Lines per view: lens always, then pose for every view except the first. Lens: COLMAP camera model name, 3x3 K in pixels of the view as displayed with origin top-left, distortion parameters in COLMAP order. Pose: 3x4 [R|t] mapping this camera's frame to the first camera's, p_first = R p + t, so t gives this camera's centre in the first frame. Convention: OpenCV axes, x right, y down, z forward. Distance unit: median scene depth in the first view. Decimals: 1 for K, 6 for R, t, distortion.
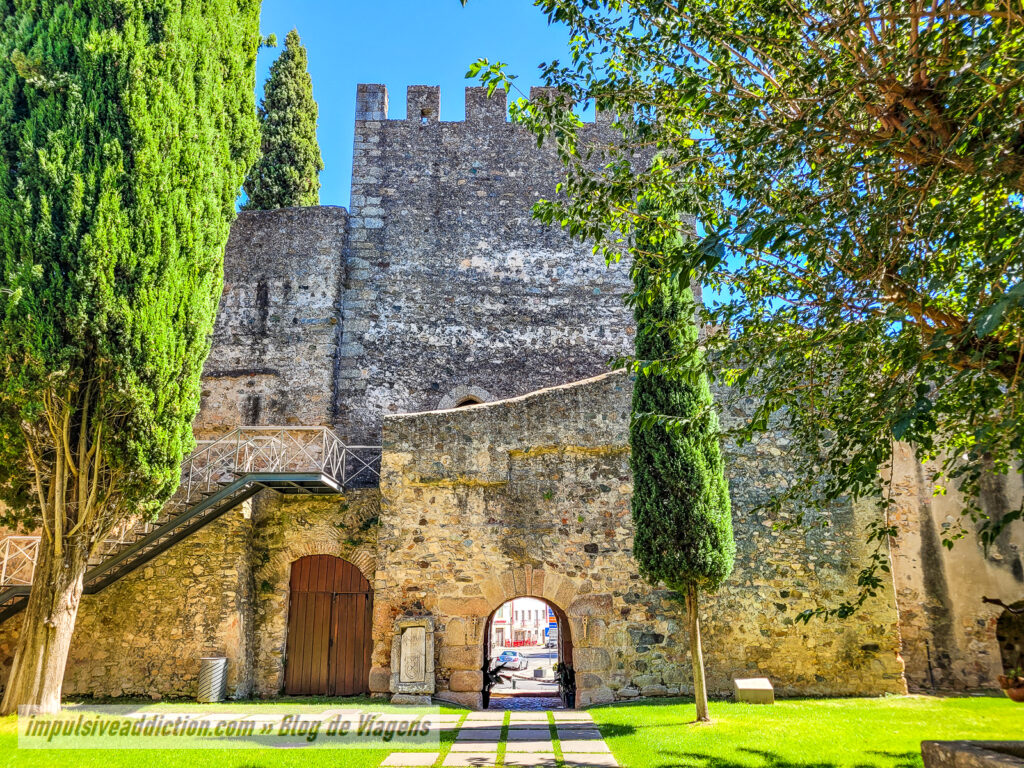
lens RADIAL K [[759.5, 0, 512.0], [0, 759.5, 384.0], [0, 0, 1]] dist [0.050099, -0.040717]
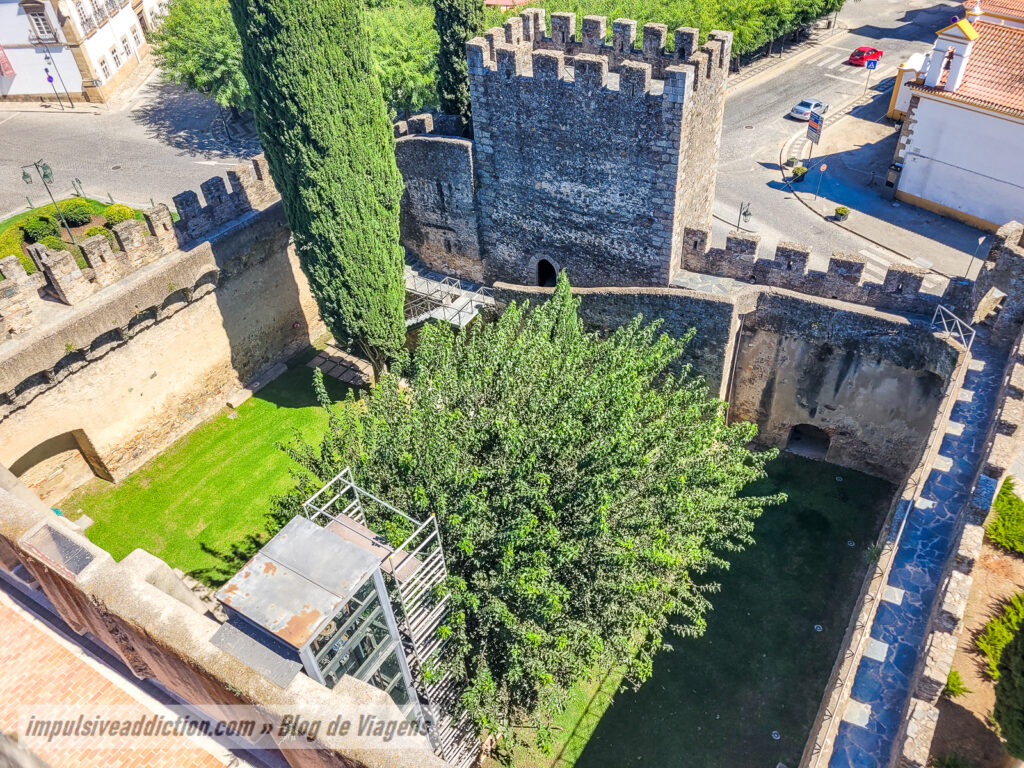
lens RADIAL K [[778.2, 0, 533.2], [0, 778.2, 388.2], [0, 0, 1]] dist [0.059892, -0.049481]
pose [[0.859003, 0.305961, -0.410490, 0.763543], [0.180382, 0.569503, 0.801953, -1.278448], [0.479142, -0.762925, 0.434015, -0.067970]]
